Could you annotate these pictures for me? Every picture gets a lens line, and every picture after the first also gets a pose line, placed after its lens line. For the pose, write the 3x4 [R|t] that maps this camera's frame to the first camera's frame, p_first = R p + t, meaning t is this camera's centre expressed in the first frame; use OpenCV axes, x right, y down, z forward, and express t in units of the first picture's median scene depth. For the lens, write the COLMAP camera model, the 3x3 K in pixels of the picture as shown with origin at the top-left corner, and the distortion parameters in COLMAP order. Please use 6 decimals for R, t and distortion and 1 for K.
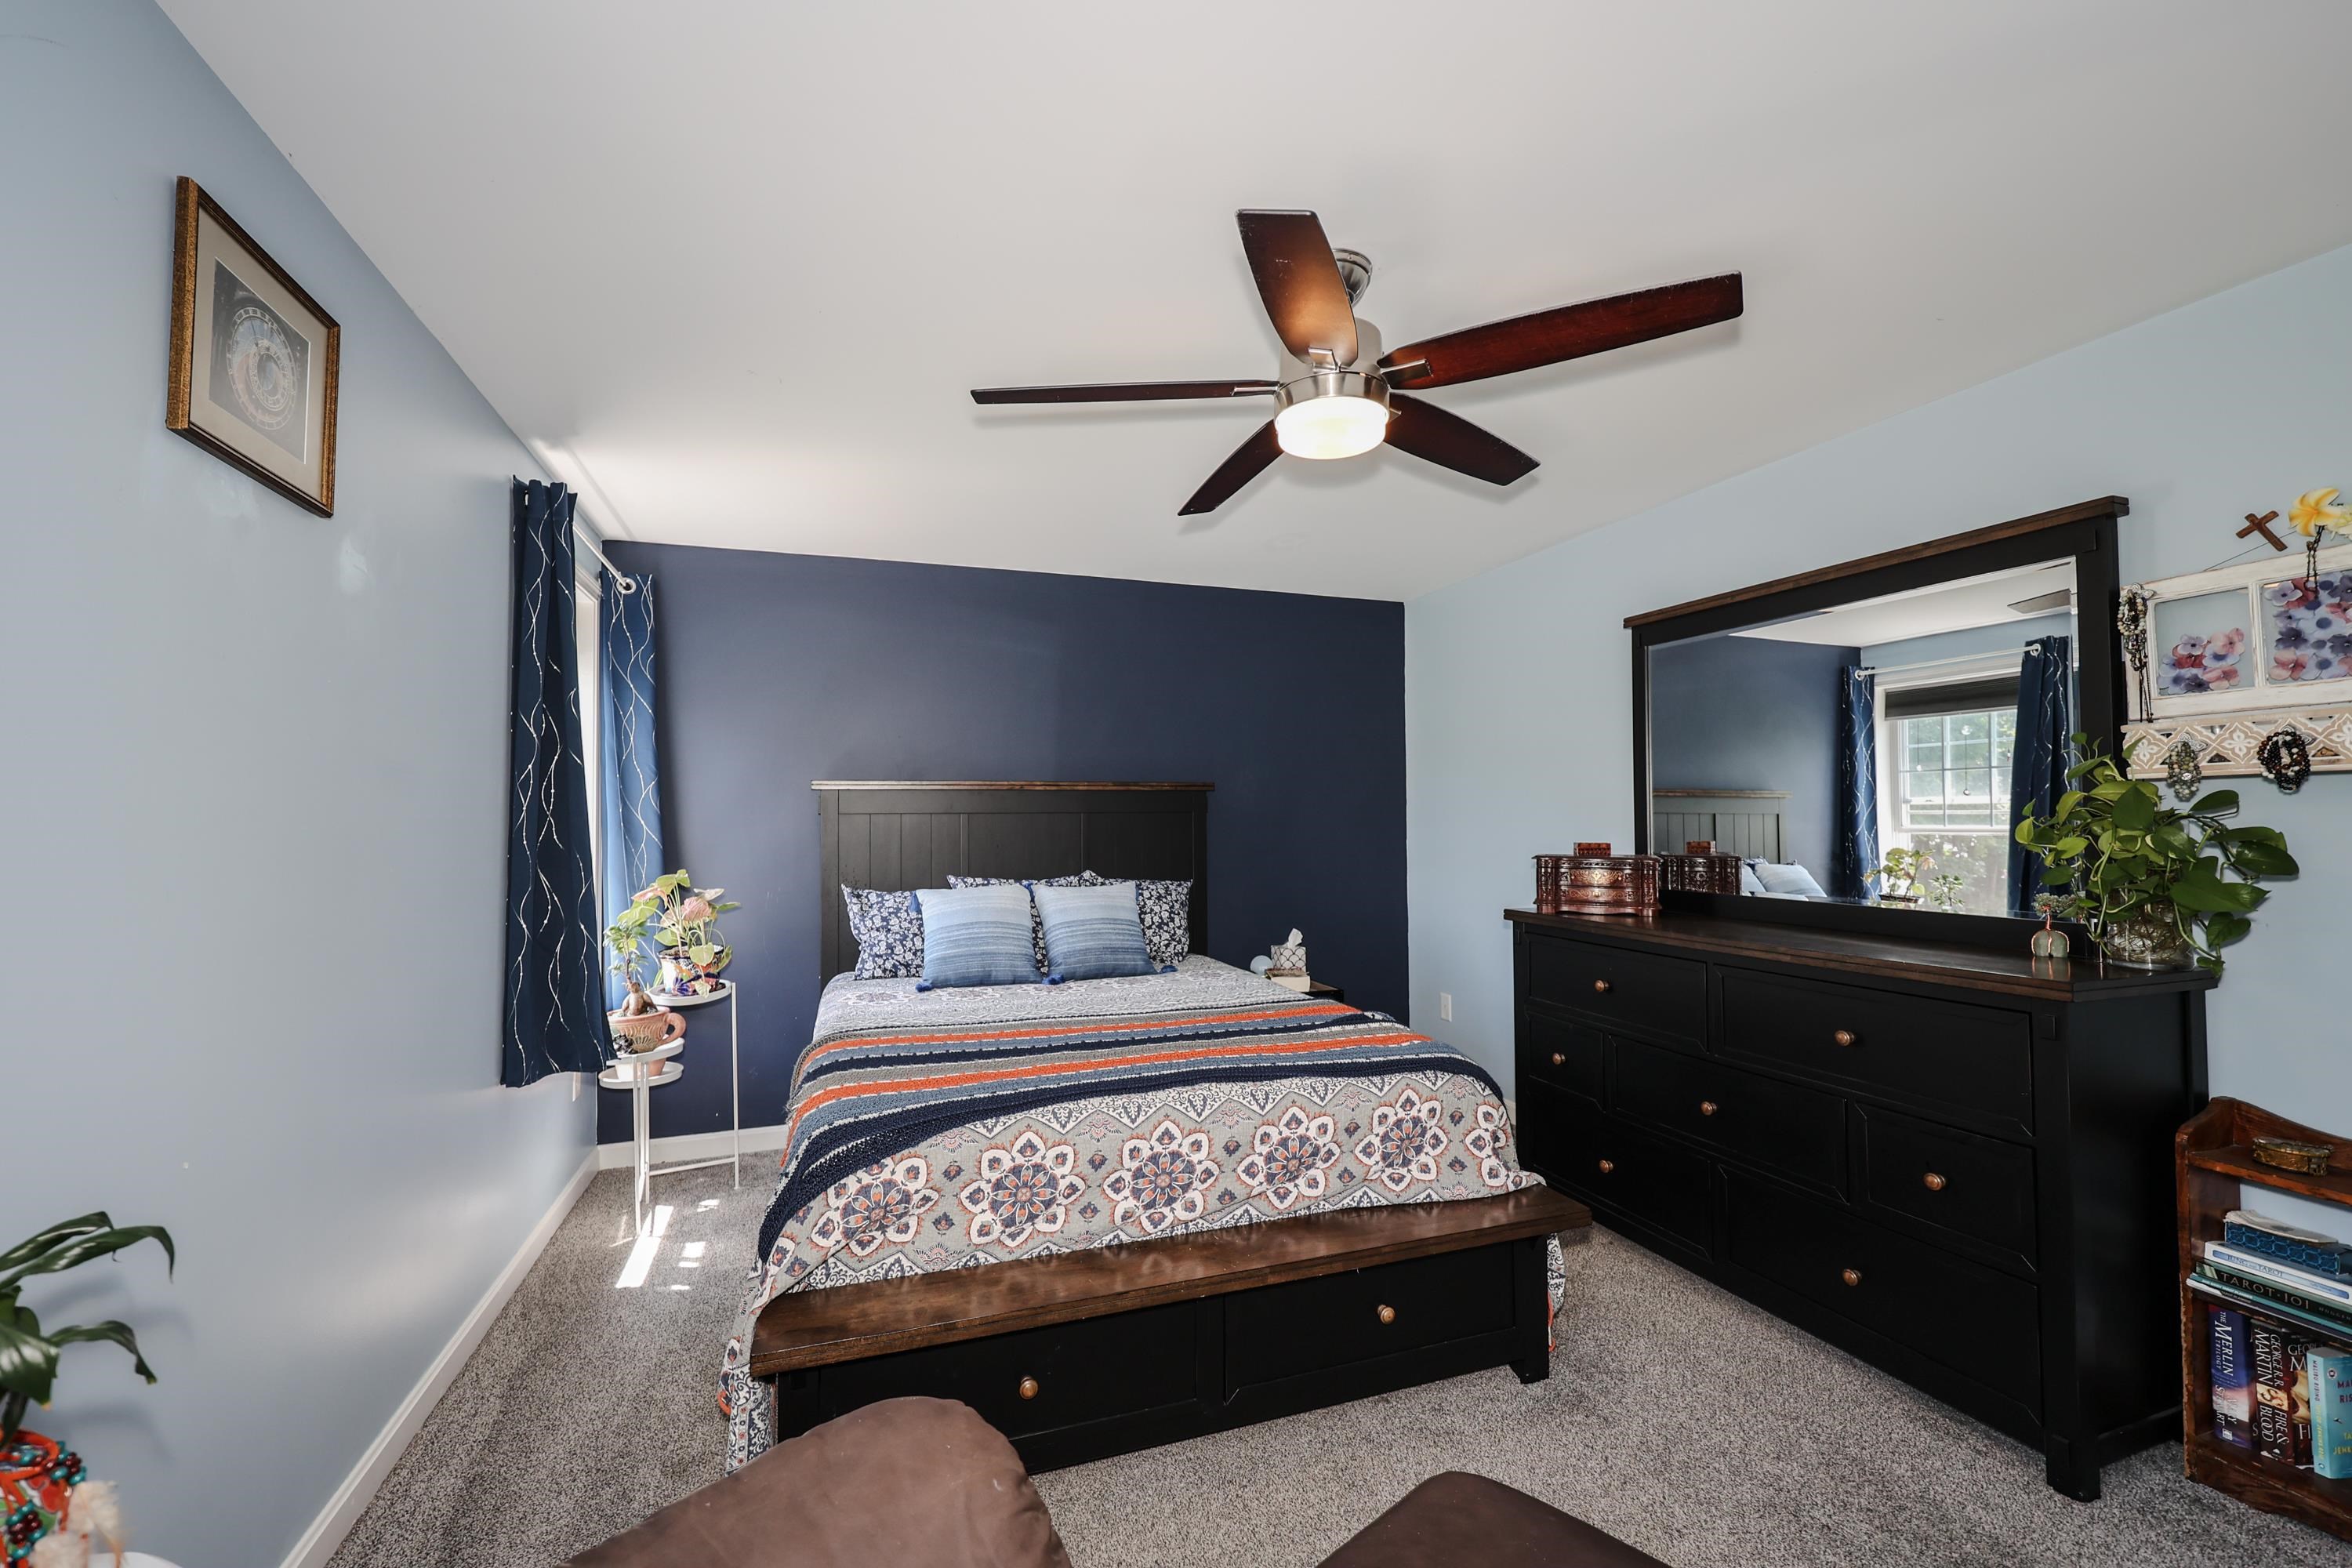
lens RADIAL K [[982.5, 0, 1182.1], [0, 982.5, 797.1], [0, 0, 1]] dist [-0.000366, 0.000318]
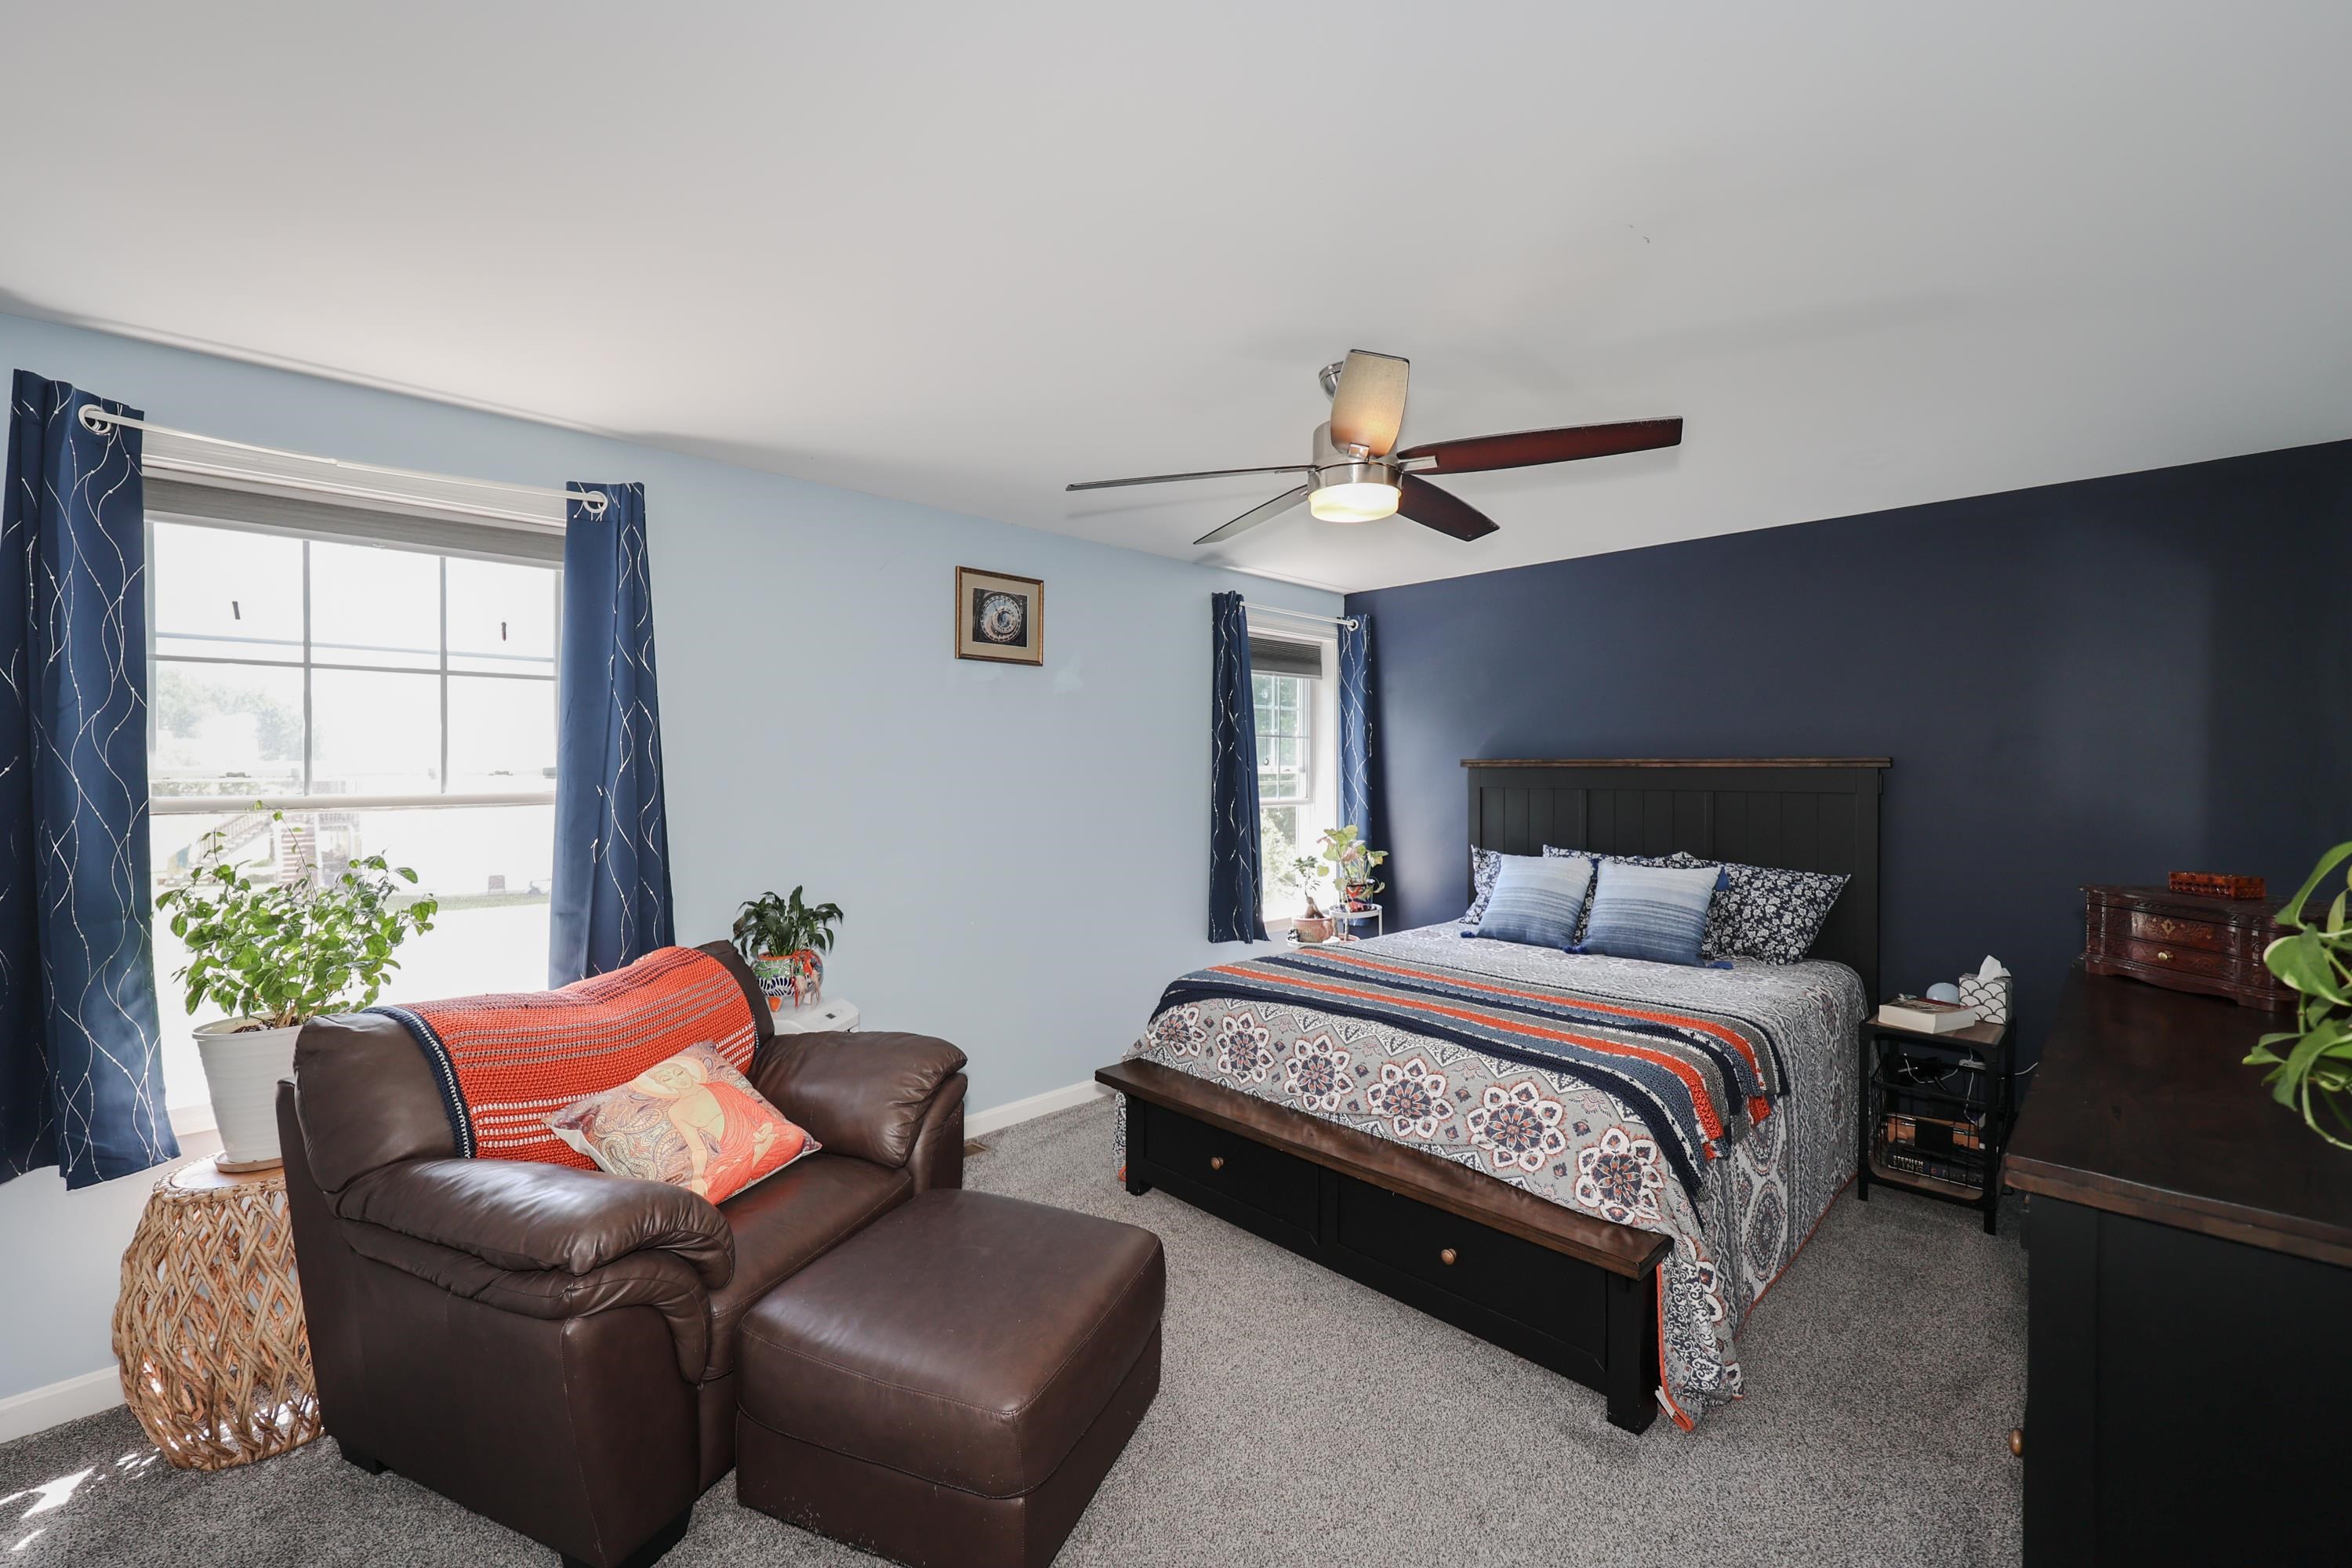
lens RADIAL K [[1076.4, 0, 1190.9], [0, 1076.4, 771.4], [0, 0, 1]] dist [0.013129, 0.000017]
pose [[0.393780, 0.020571, -0.918975, 1.156790], [0.017435, 0.999403, 0.029842, -0.075529], [0.919039, -0.027773, 0.393186, 0.229880]]
